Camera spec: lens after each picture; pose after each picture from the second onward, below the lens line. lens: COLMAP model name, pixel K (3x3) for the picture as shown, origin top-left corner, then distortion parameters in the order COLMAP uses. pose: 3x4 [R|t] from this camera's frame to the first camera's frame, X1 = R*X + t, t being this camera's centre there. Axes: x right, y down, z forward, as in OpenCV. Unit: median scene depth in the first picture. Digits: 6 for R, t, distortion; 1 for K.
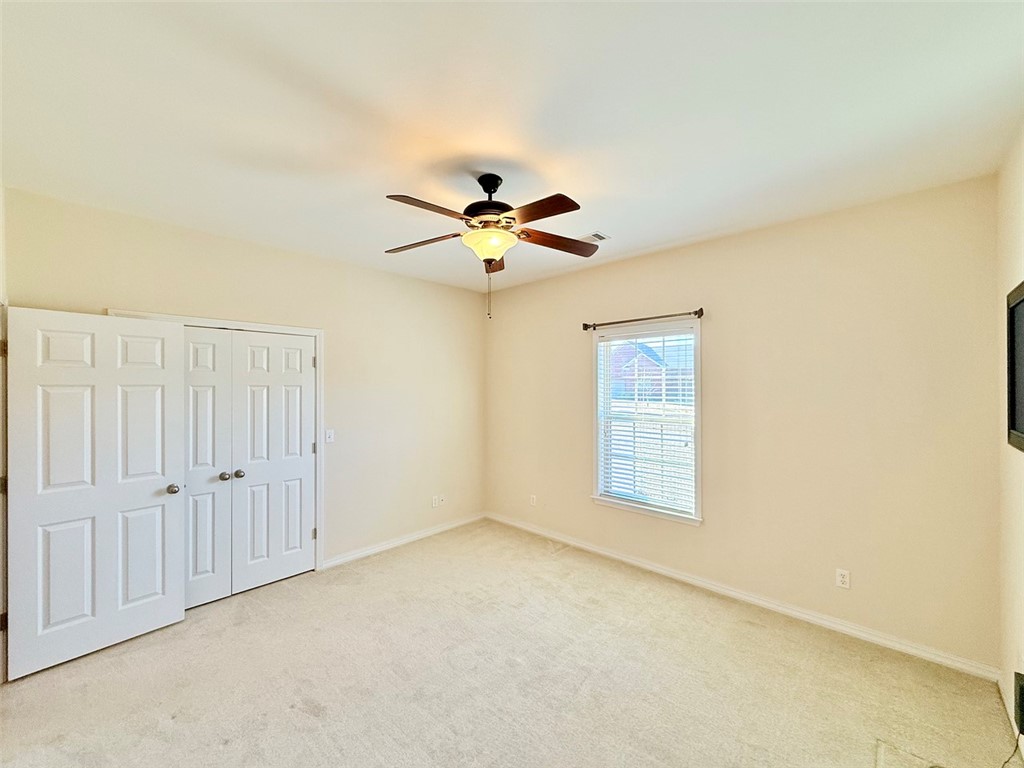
lens RADIAL K [[407.0, 0, 511.4], [0, 407.0, 384.6], [0, 0, 1]] dist [-0.000951, 0.000088]
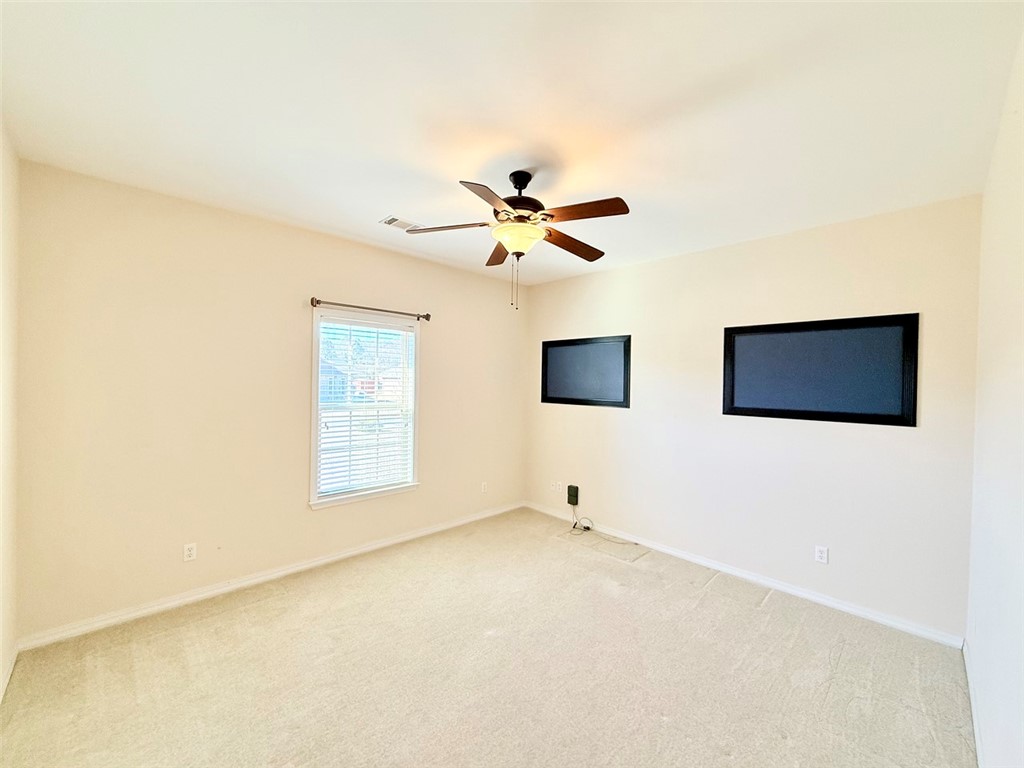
lens RADIAL K [[407.0, 0, 511.4], [0, 407.0, 384.6], [0, 0, 1]] dist [-0.000951, 0.000088]
pose [[0.039170, -0.007571, 0.999204, -0.708275], [-0.021315, 0.999737, 0.008411, 0.013402], [-0.999005, -0.021627, 0.038998, 0.626305]]
